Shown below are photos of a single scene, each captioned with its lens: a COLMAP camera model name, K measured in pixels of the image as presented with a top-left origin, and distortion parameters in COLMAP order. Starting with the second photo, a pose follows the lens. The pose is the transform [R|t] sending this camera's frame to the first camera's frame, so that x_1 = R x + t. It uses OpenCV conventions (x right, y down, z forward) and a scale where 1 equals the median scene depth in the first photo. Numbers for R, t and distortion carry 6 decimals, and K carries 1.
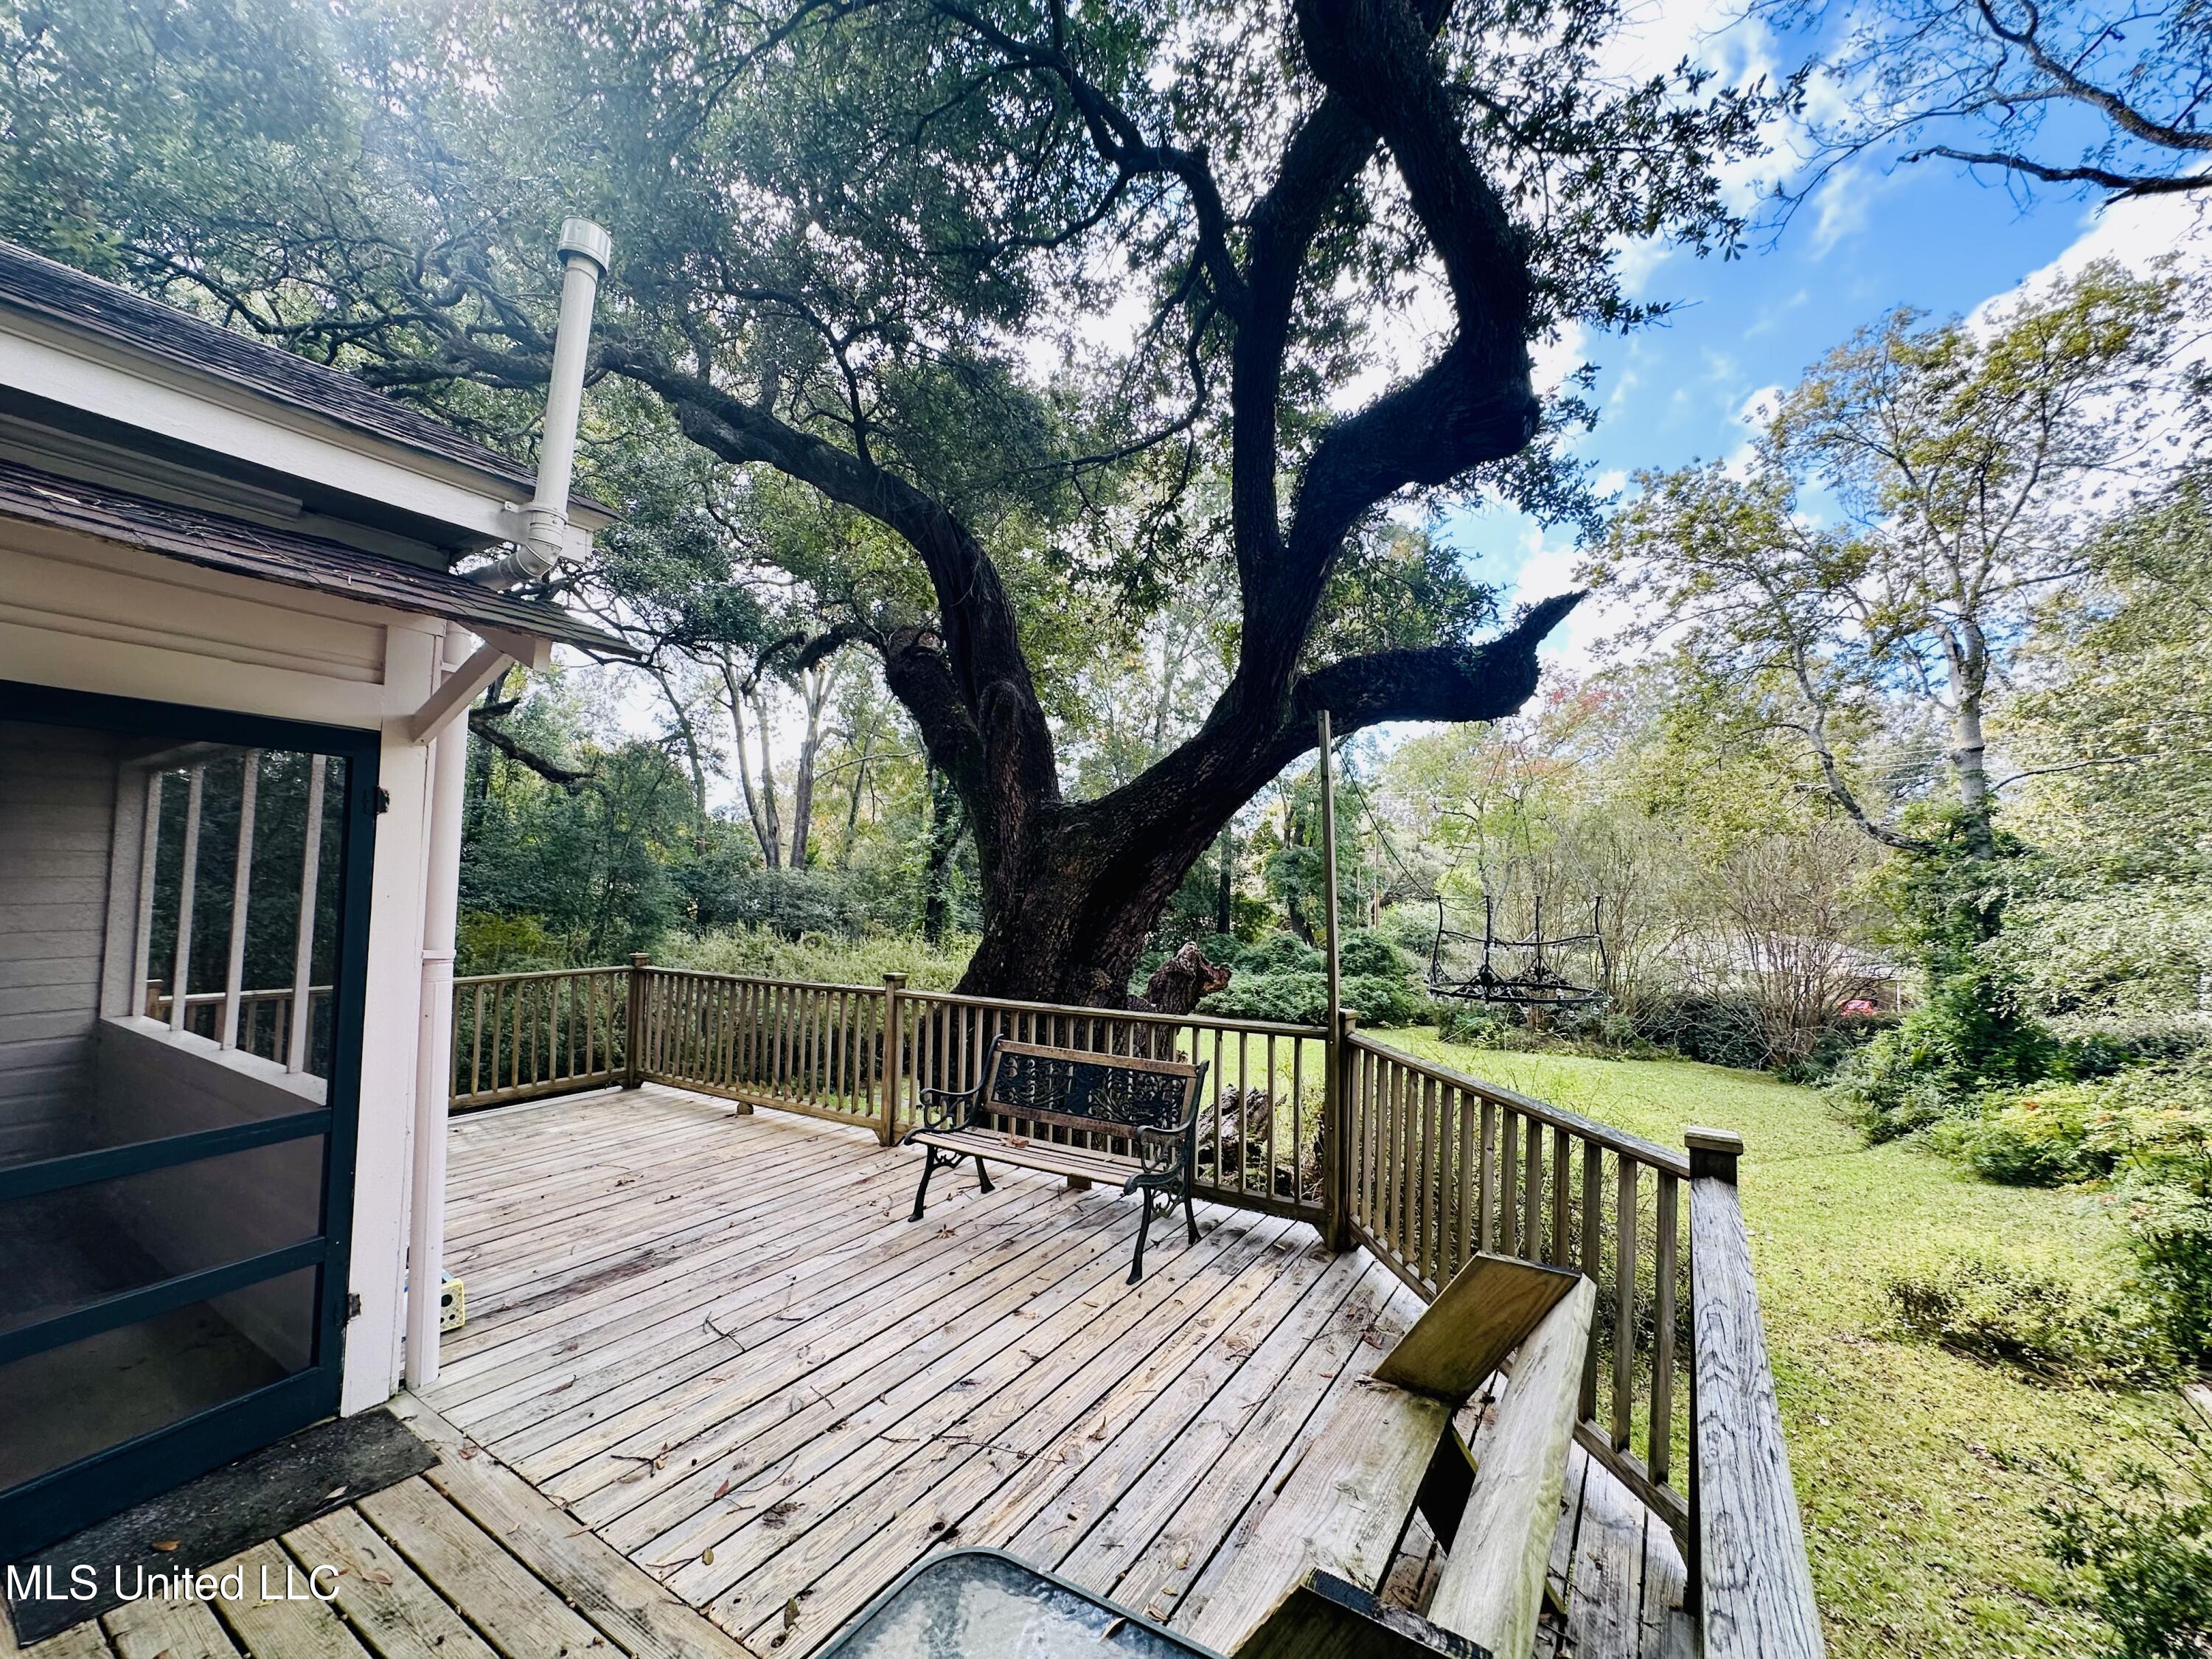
lens RADIAL K [[878.9, 0, 1106.0], [0, 878.9, 829.5], [0, 0, 1]] dist [-0.008800, -0.000117]
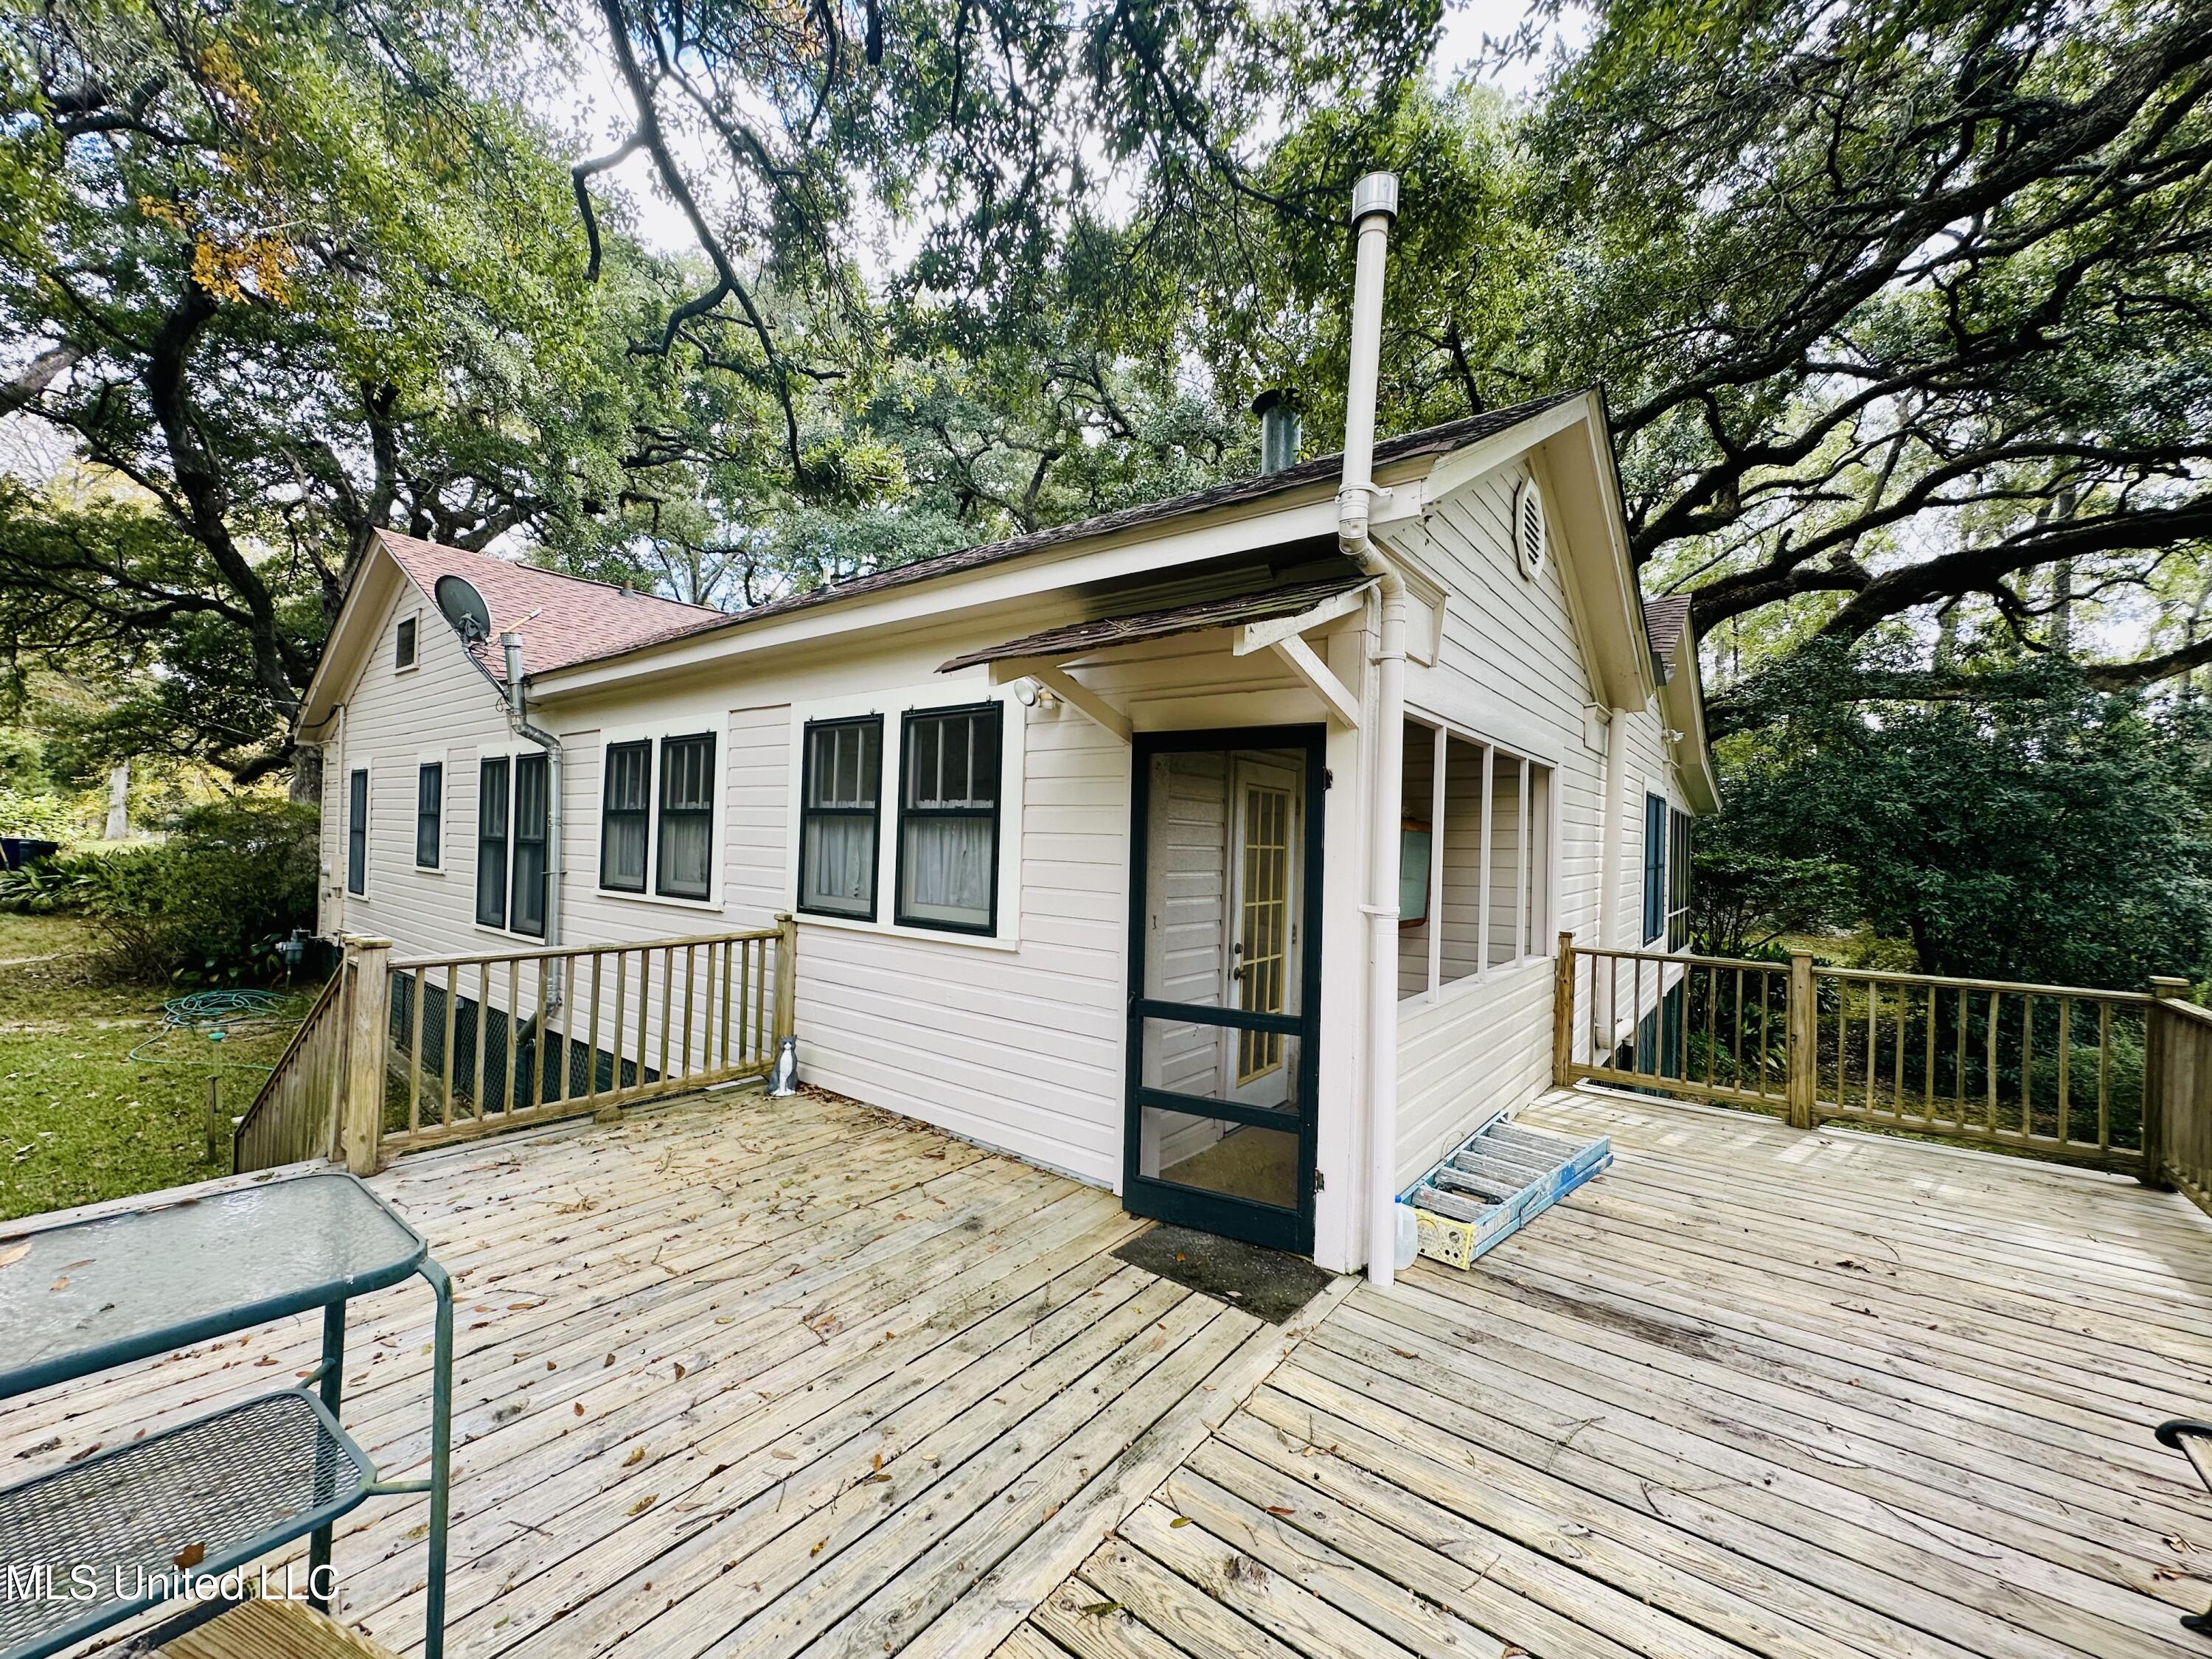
lens RADIAL K [[878.9, 0, 1106.0], [0, 878.9, 829.5], [0, 0, 1]] dist [-0.008800, -0.000117]
pose [[-0.100147, -0.021648, -0.994737, 0.427039], [0.037655, 0.998965, -0.025531, 0.057691], [0.994260, -0.040013, -0.099228, 0.809640]]
